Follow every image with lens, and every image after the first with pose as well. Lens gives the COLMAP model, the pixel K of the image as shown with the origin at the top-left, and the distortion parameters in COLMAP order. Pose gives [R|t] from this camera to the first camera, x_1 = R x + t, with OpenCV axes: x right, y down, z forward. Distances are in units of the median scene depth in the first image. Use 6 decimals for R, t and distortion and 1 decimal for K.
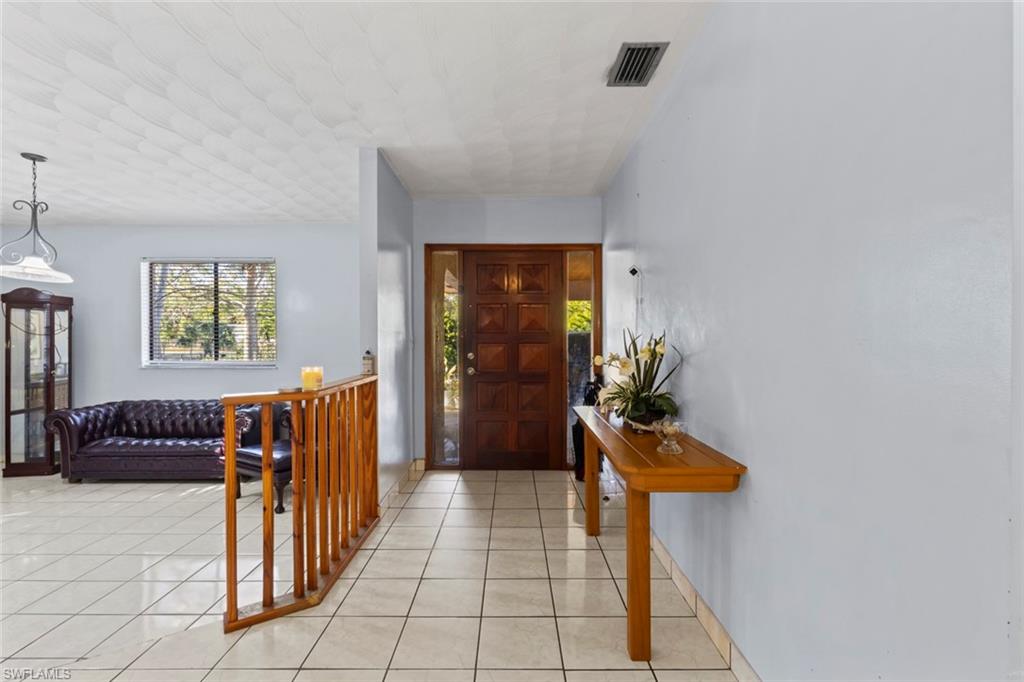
lens RADIAL K [[472.4, 0, 515.9], [0, 472.4, 342.5], [0, 0, 1]] dist [-0.002160, 0.002691]
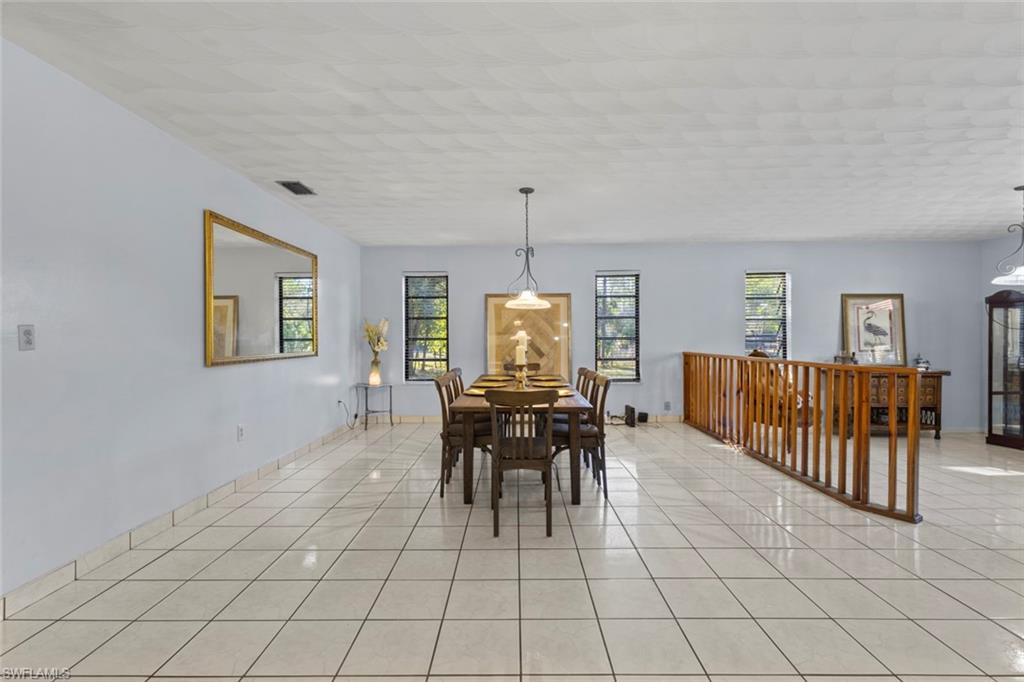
lens RADIAL K [[472.4, 0, 509.4], [0, 472.4, 342.0], [0, 0, 1]] dist [-0.002160, 0.002691]
pose [[-0.014511, 0.004121, -0.999886, 0.176667], [-0.002658, 0.999988, 0.004160, 0.013794], [0.999891, 0.002719, -0.014500, -0.234361]]
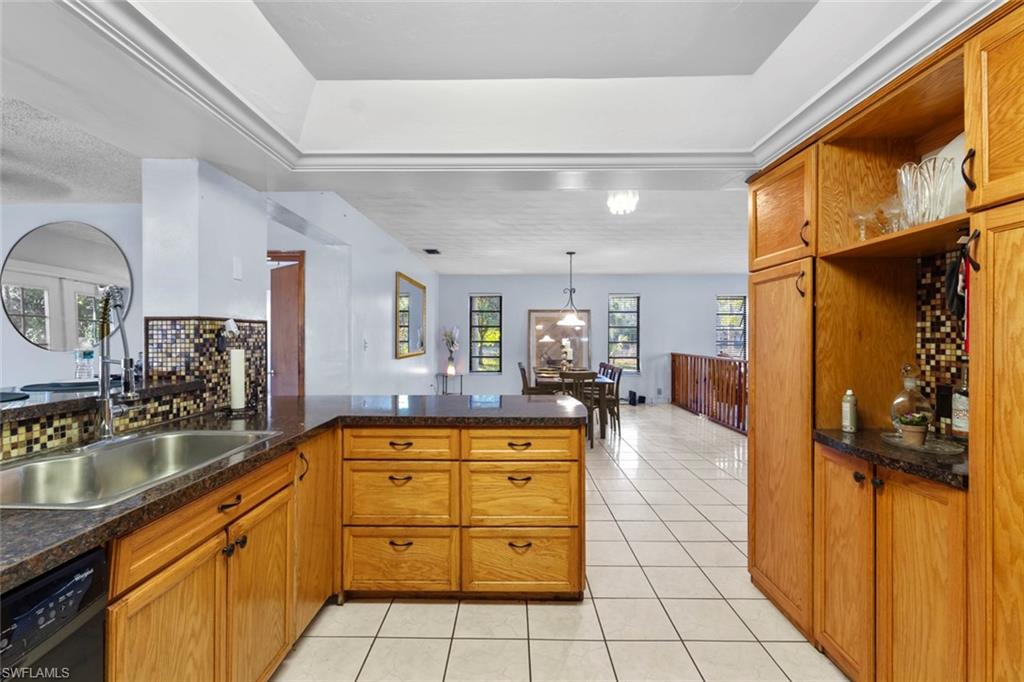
lens RADIAL K [[472.4, 0, 511.7], [0, 472.4, 335.8], [0, 0, 1]] dist [-0.002160, 0.002691]
pose [[-0.011346, -0.005028, -0.999923, 0.698020], [-0.010437, 0.999933, -0.004910, -0.003922], [0.999881, 0.010381, -0.011398, -0.368316]]
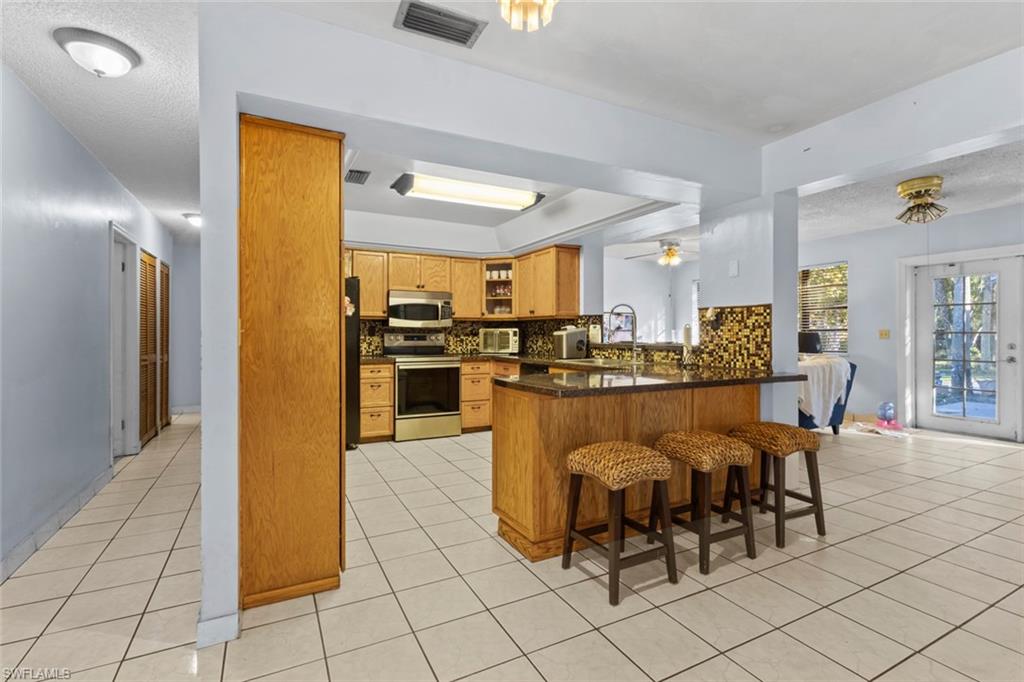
lens RADIAL K [[472.4, 0, 514.6], [0, 472.4, 332.9], [0, 0, 1]] dist [-0.002160, 0.002691]
pose [[-0.460547, -0.000859, 0.887635, -0.247280], [0.008653, 0.999948, 0.005457, 0.011287], [-0.887593, 0.010194, -0.460516, -0.071172]]
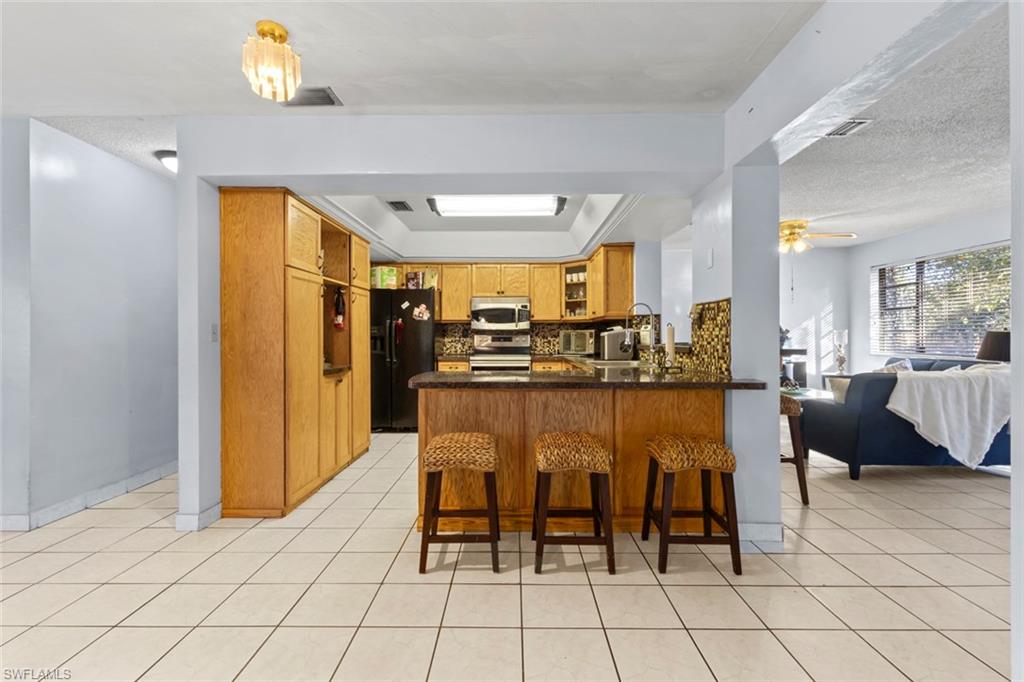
lens RADIAL K [[472.4, 0, 512.7], [0, 472.4, 336.2], [0, 0, 1]] dist [-0.002160, 0.002691]
pose [[0.008424, -0.000885, 0.999964, -0.380750], [0.011580, 0.999933, 0.000787, 0.019249], [-0.999897, 0.011573, 0.008434, -0.419854]]
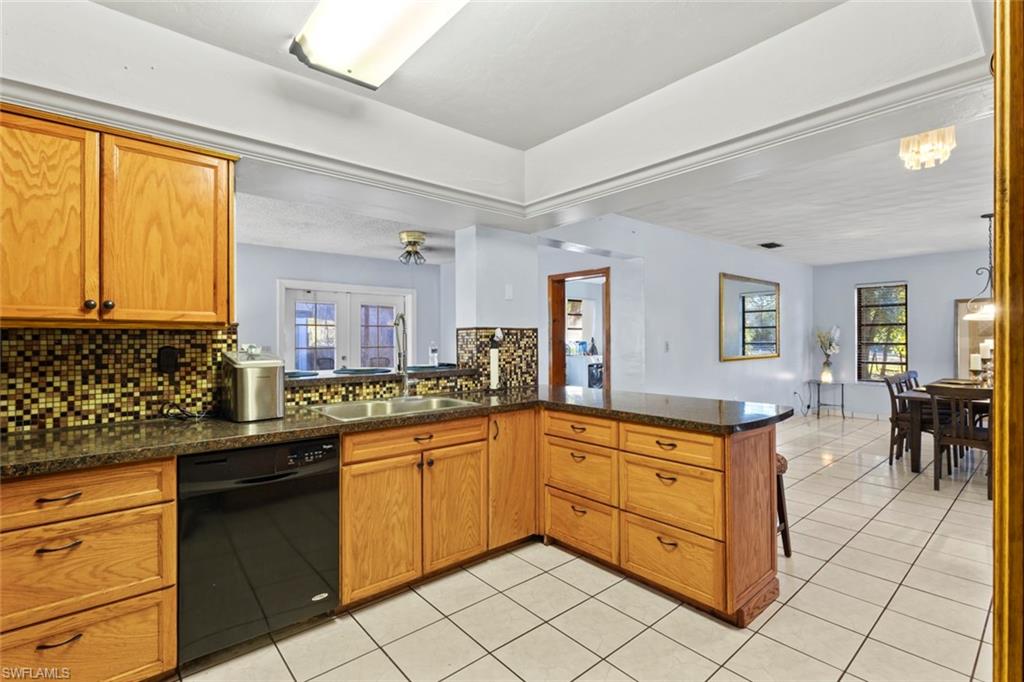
lens RADIAL K [[472.4, 0, 513.5], [0, 472.4, 338.2], [0, 0, 1]] dist [-0.002160, 0.002691]
pose [[-0.758496, -0.000634, -0.651678, 0.663412], [-0.002666, 0.999994, 0.002129, -0.006784], [0.651672, 0.003352, -0.758493, -0.120602]]
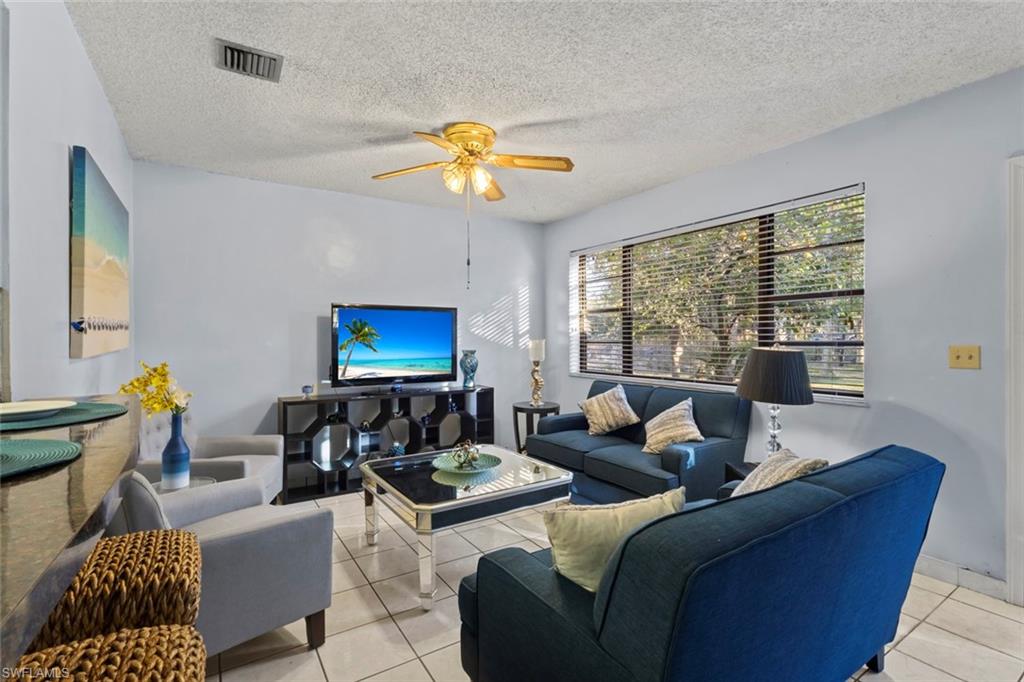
lens RADIAL K [[472.4, 0, 506.0], [0, 472.4, 340.3], [0, 0, 1]] dist [-0.002160, 0.002691]
pose [[-0.542105, -0.006095, 0.840289, 0.228572], [0.006147, 0.999918, 0.011219, 0.003521], [-0.840288, 0.011247, -0.542023, -0.795373]]
